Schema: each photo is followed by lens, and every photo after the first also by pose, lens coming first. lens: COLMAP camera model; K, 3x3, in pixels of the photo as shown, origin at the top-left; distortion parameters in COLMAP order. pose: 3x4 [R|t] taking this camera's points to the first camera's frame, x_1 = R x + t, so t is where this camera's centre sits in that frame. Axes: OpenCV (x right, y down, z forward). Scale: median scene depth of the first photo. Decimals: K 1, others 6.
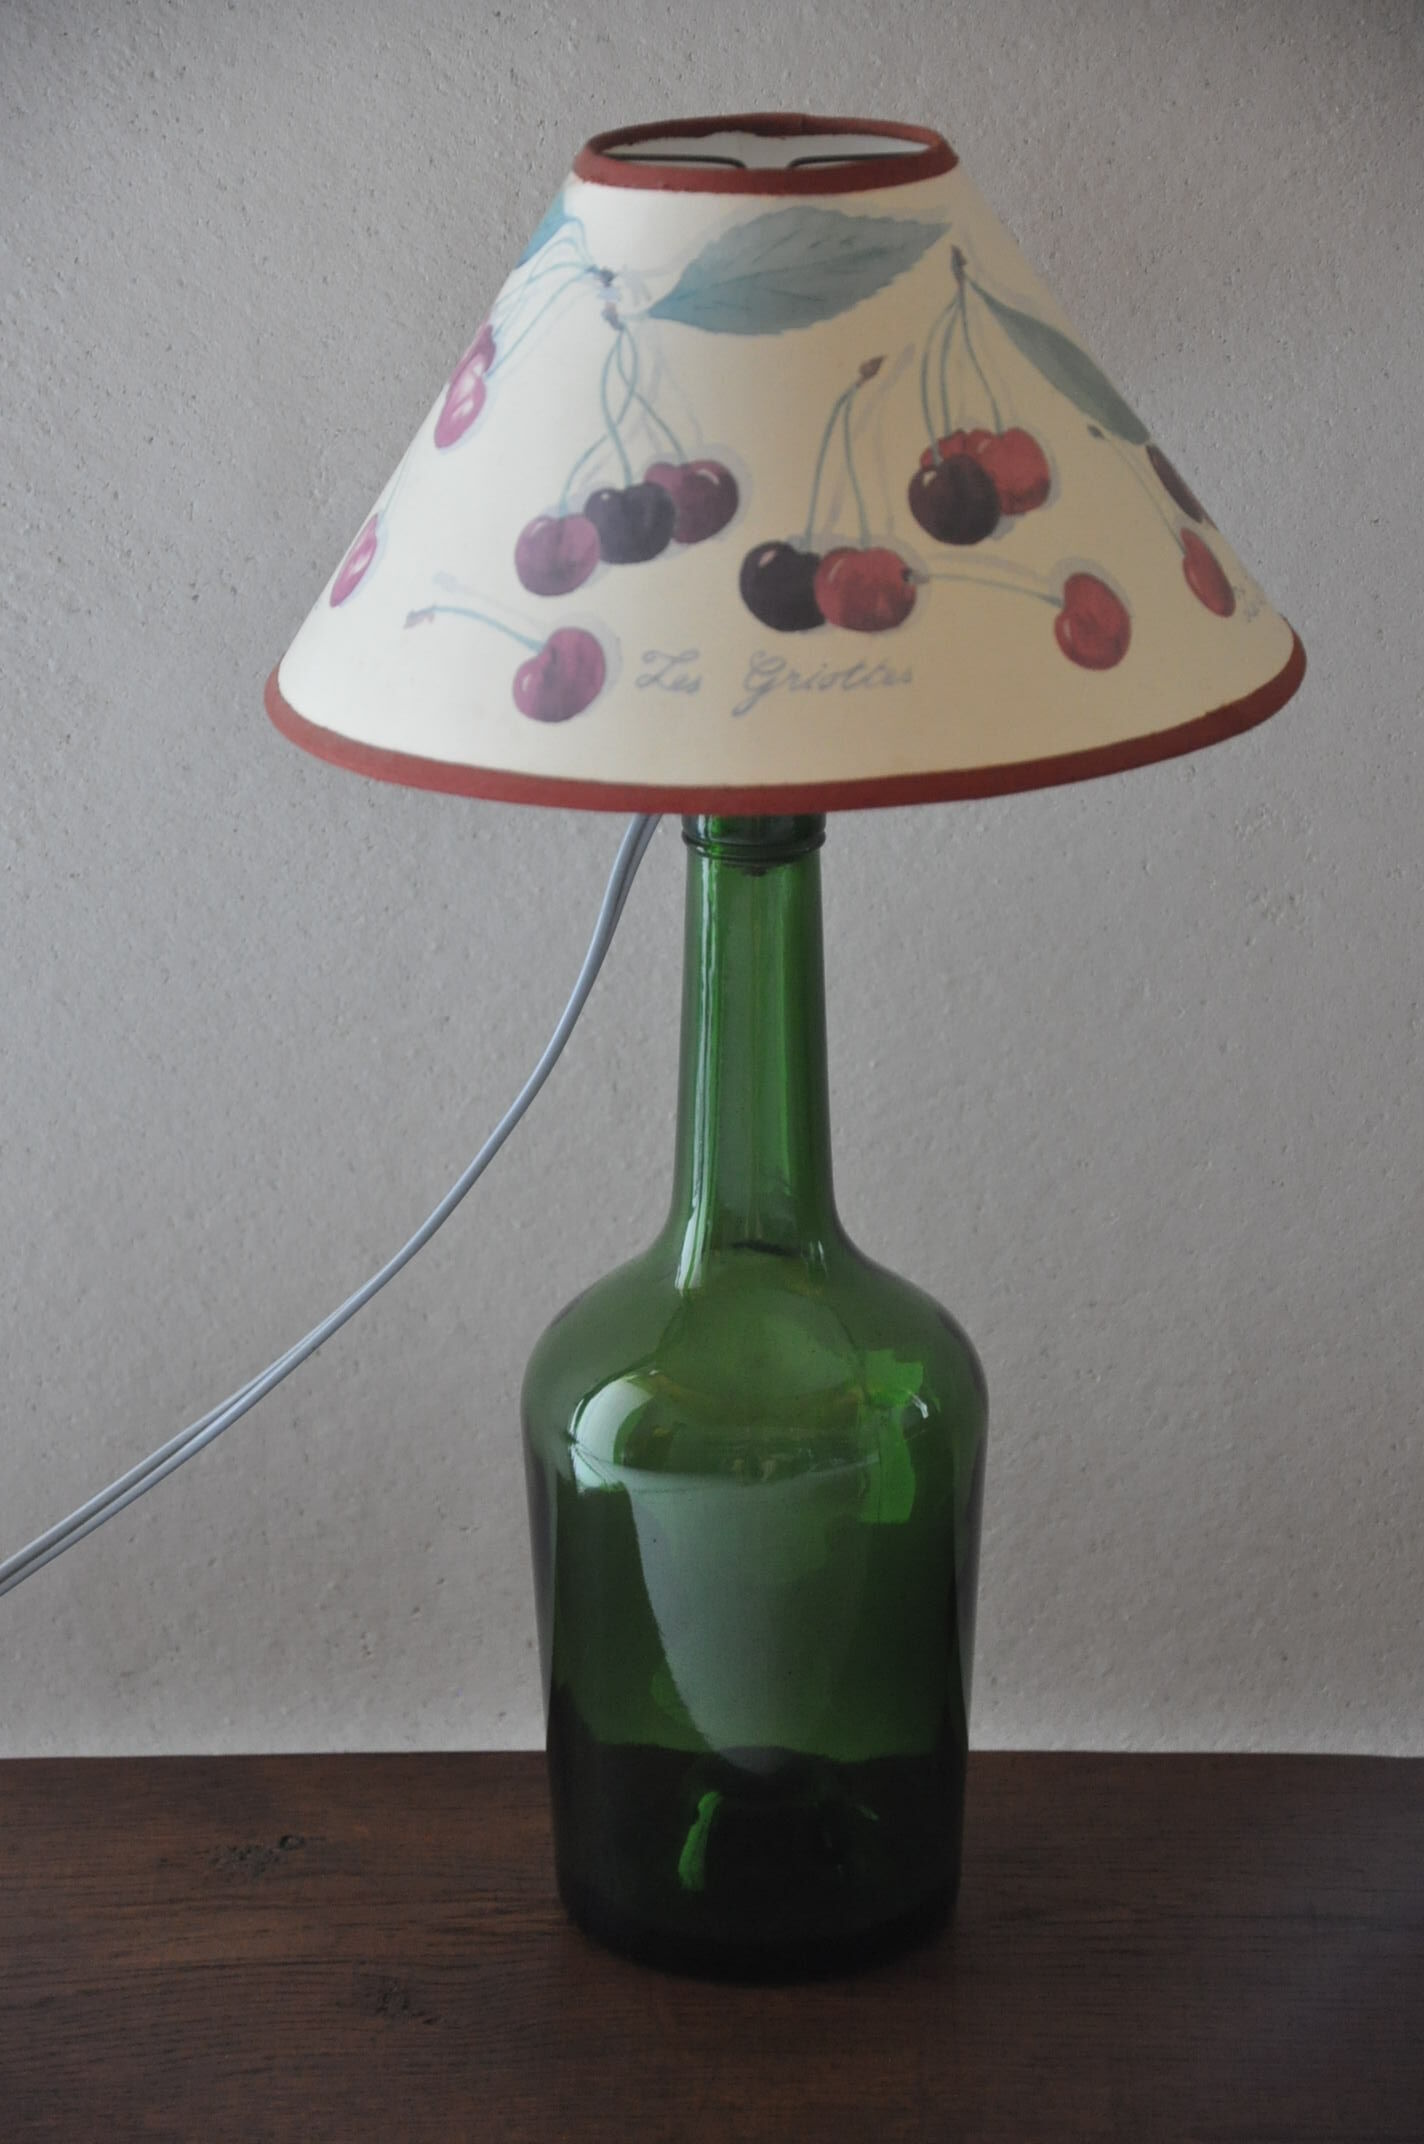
lens RADIAL K [[7493.4, 0, 657.7], [0, 7493.4, 1073.5], [0, 0, 1]] dist [0.982143, 0.000000]
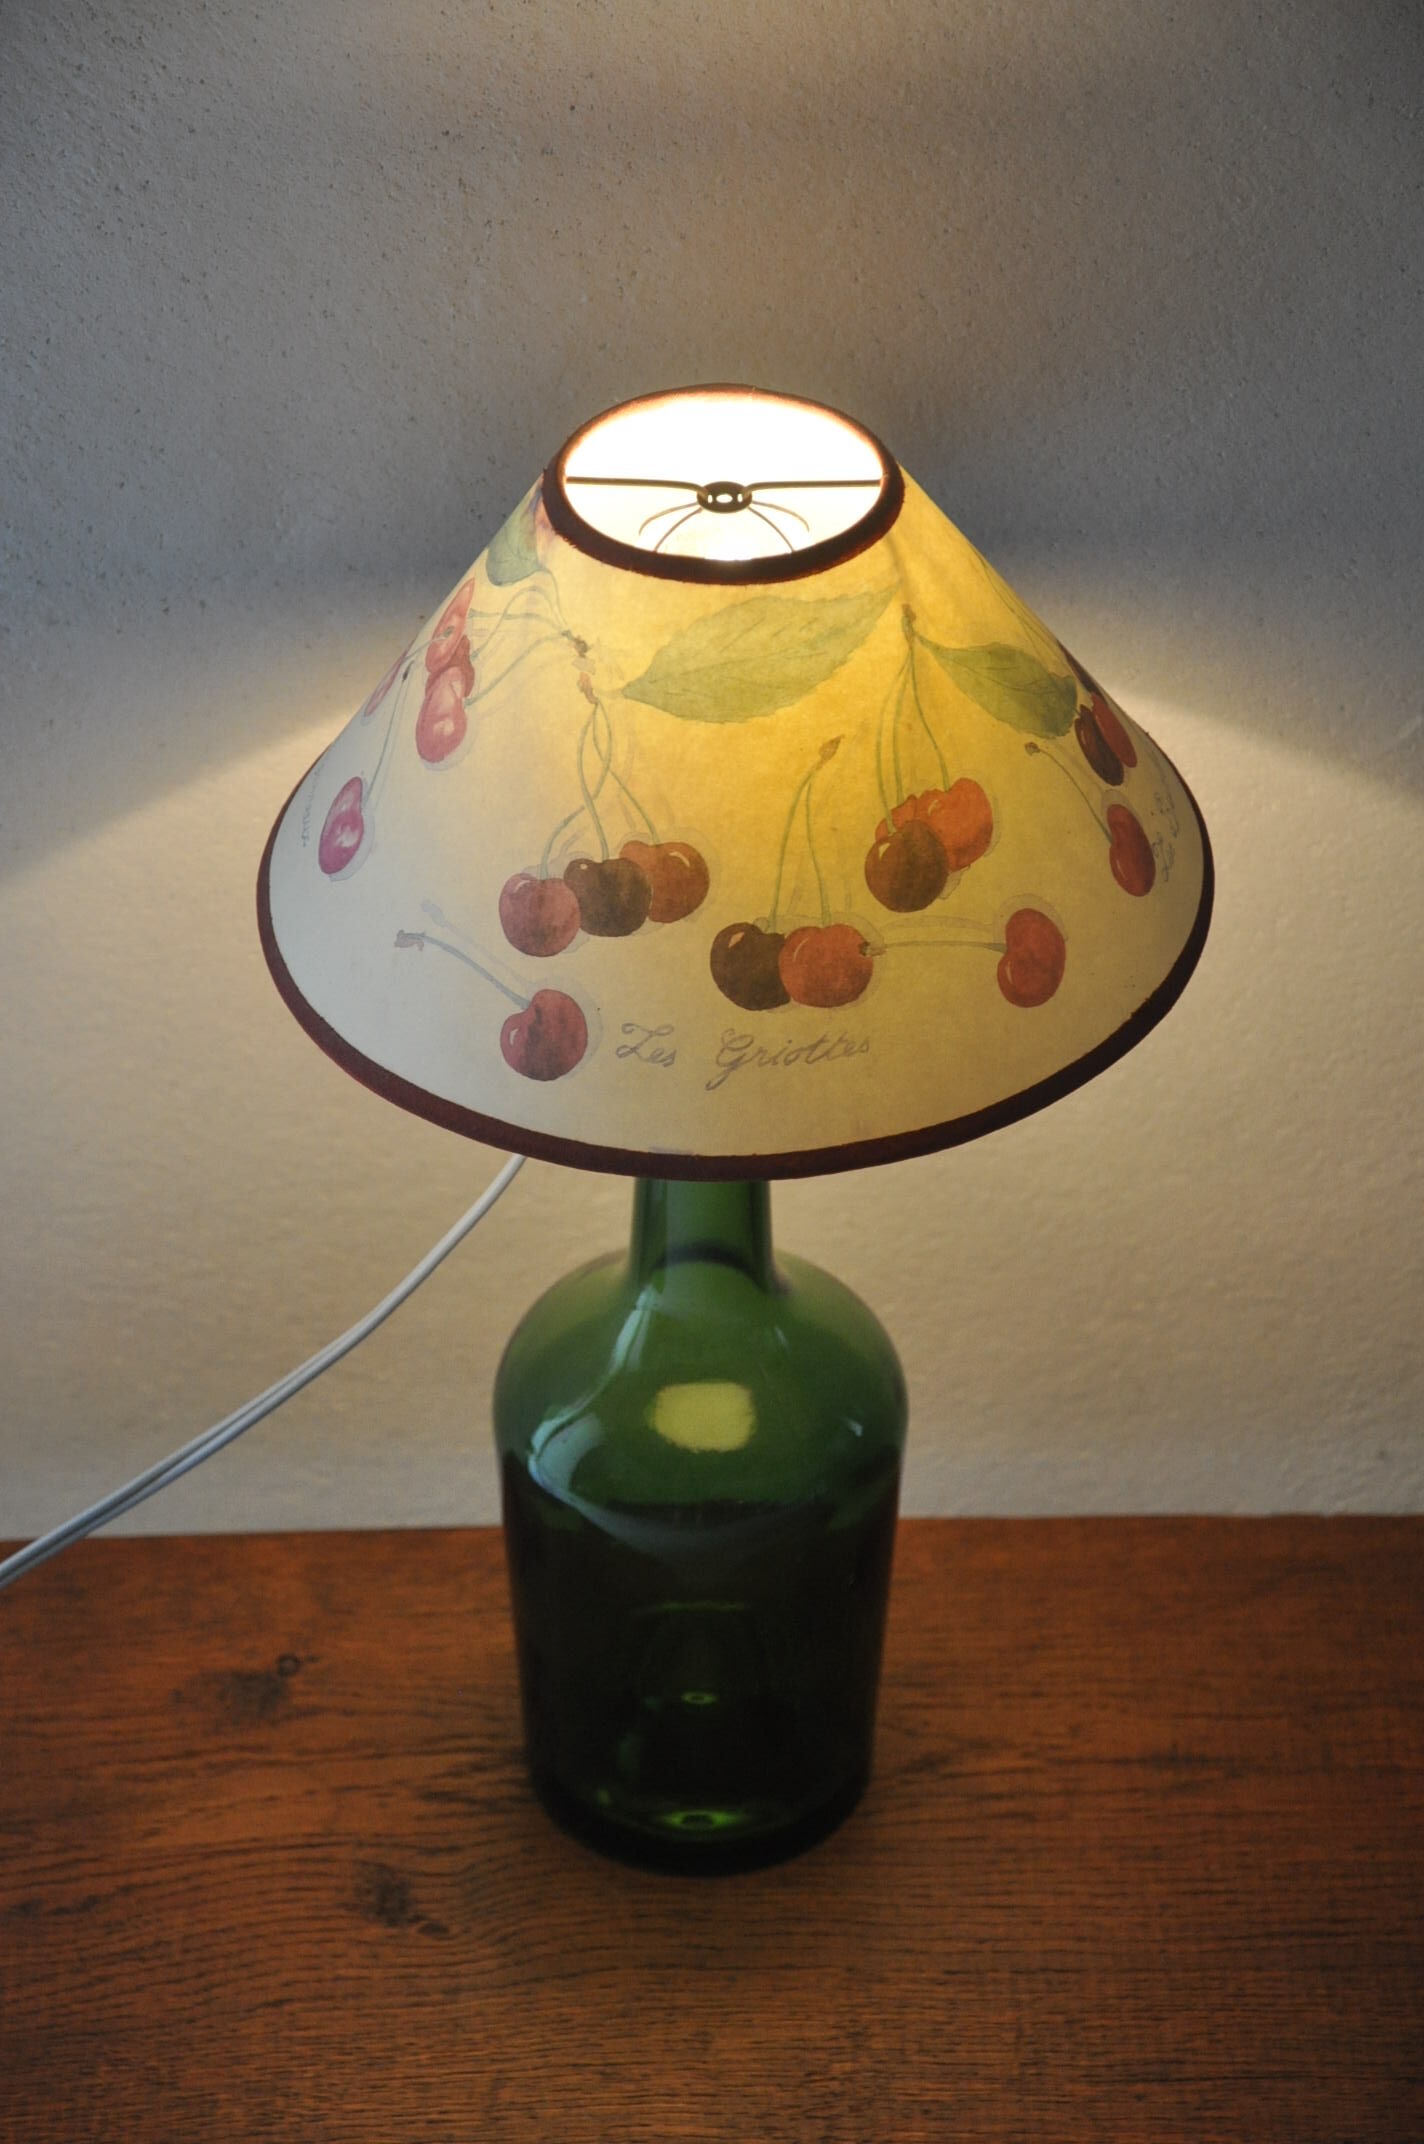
lens RADIAL K [[6408.3, 0, 656.3], [0, 6408.3, 1092.3], [0, 0, 1]] dist [0.704182, 0.000000]
pose [[0.999051, -0.019240, 0.039080, -0.030198], [0.004045, 0.934269, 0.356545, -0.340965], [-0.043371, -0.356049, 0.933460, 0.119766]]
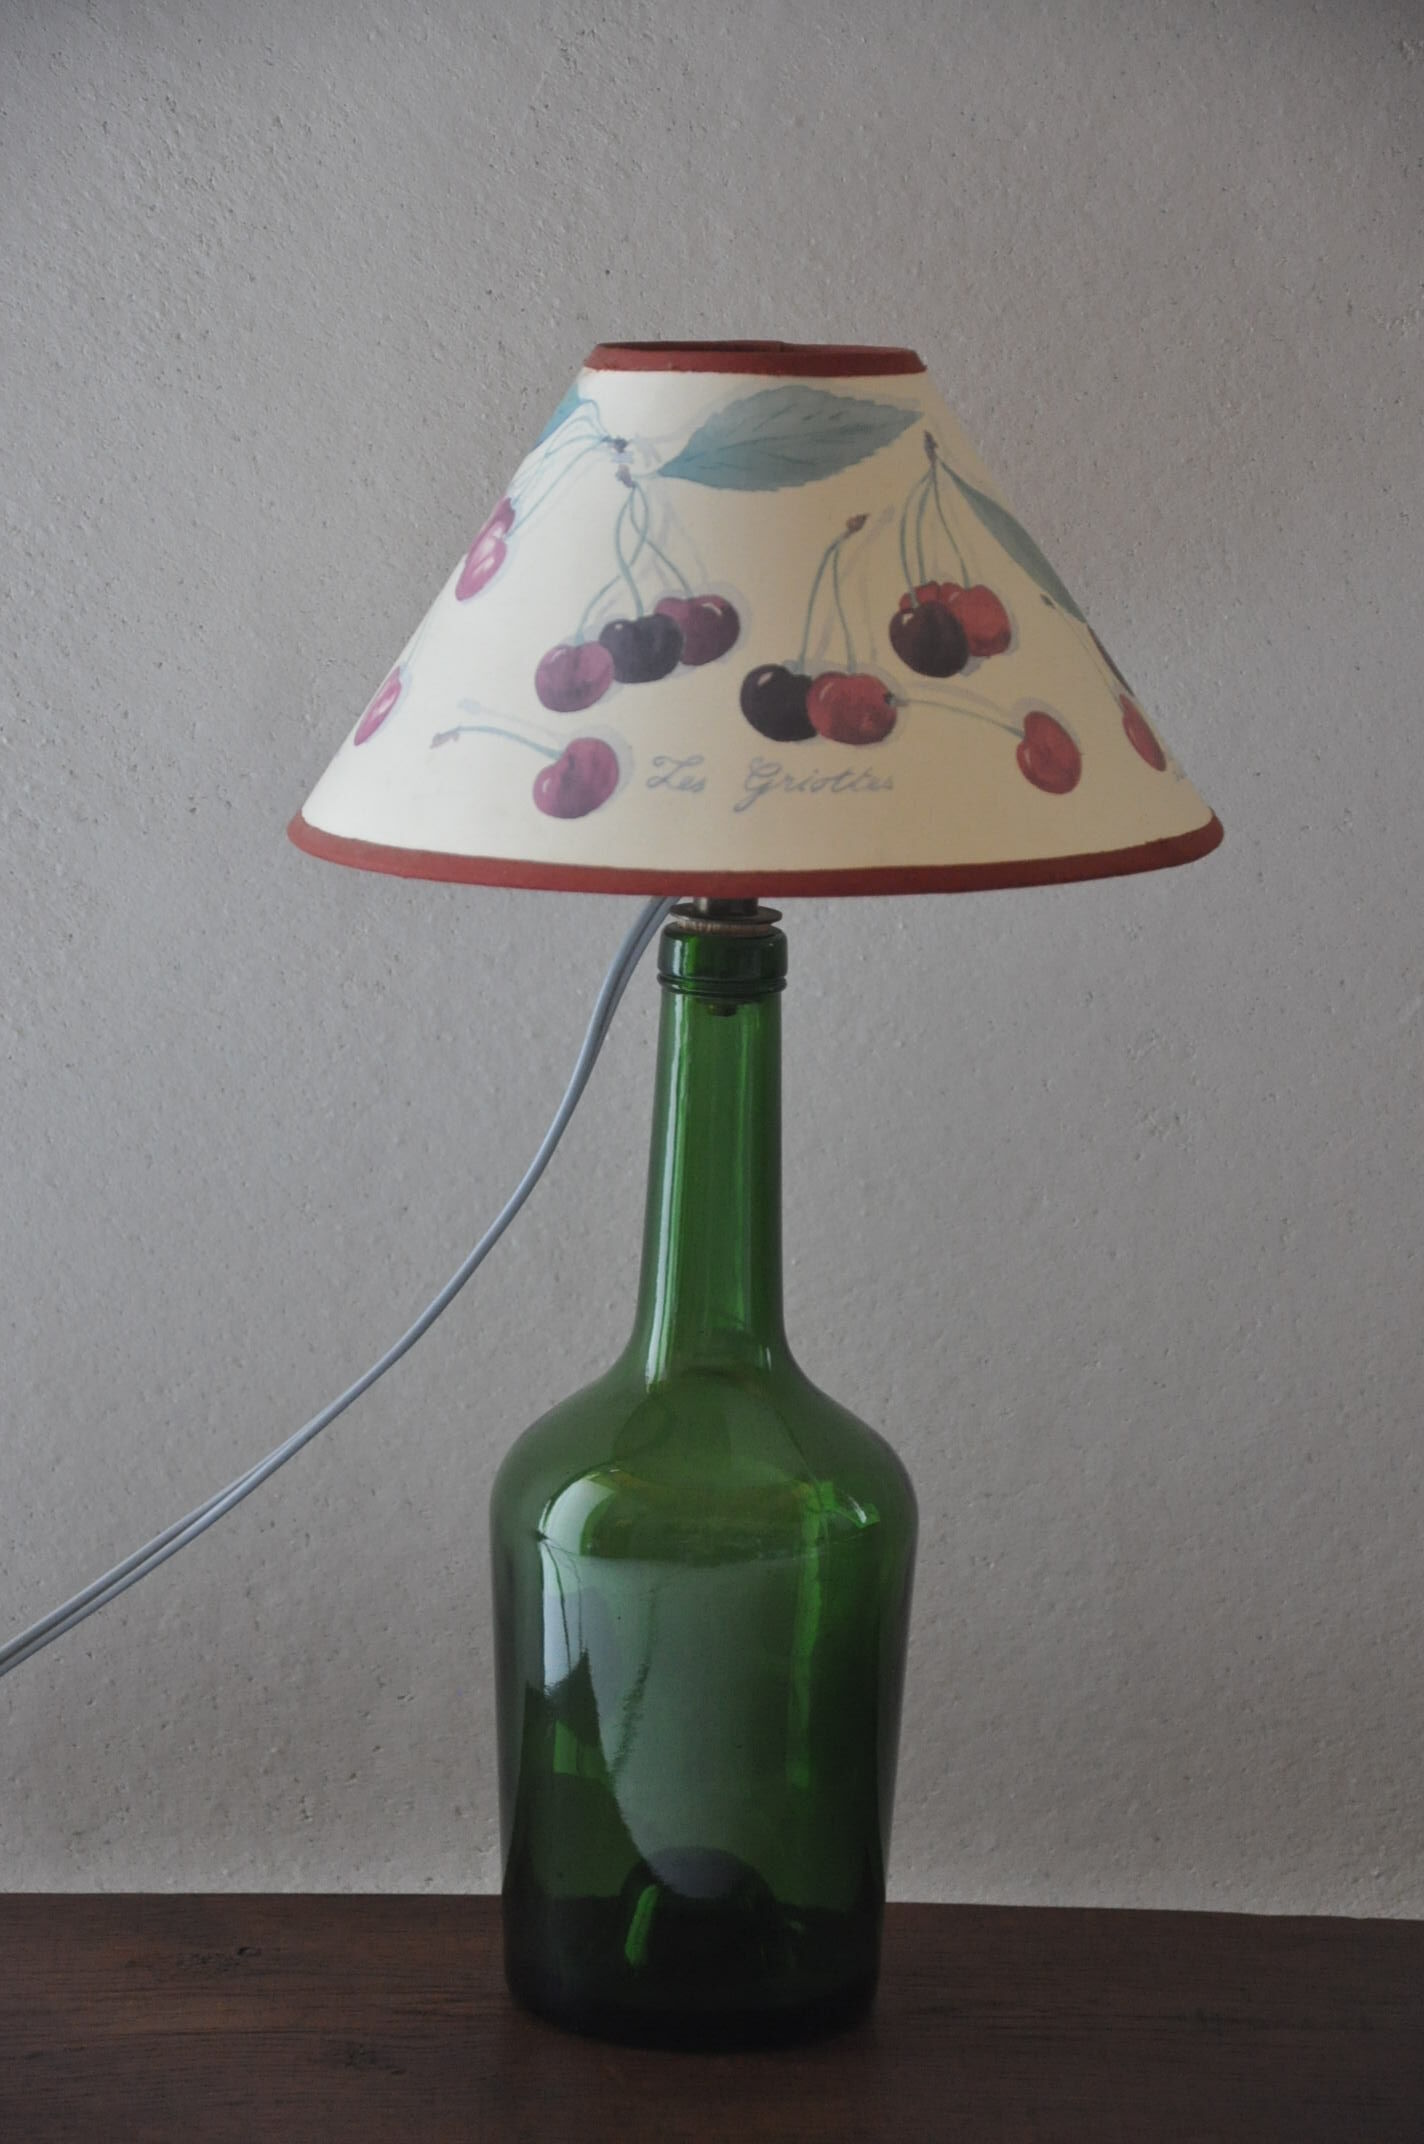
lens RADIAL K [[7459.1, 0, 654.3], [0, 7459.1, 1052.9], [0, 0, 1]] dist [0.936135, 0.000000]
pose [[0.998060, 0.027907, 0.055649, -0.056372], [-0.019807, 0.989794, -0.141121, 0.130388], [-0.059019, 0.139745, 0.988427, -0.082316]]
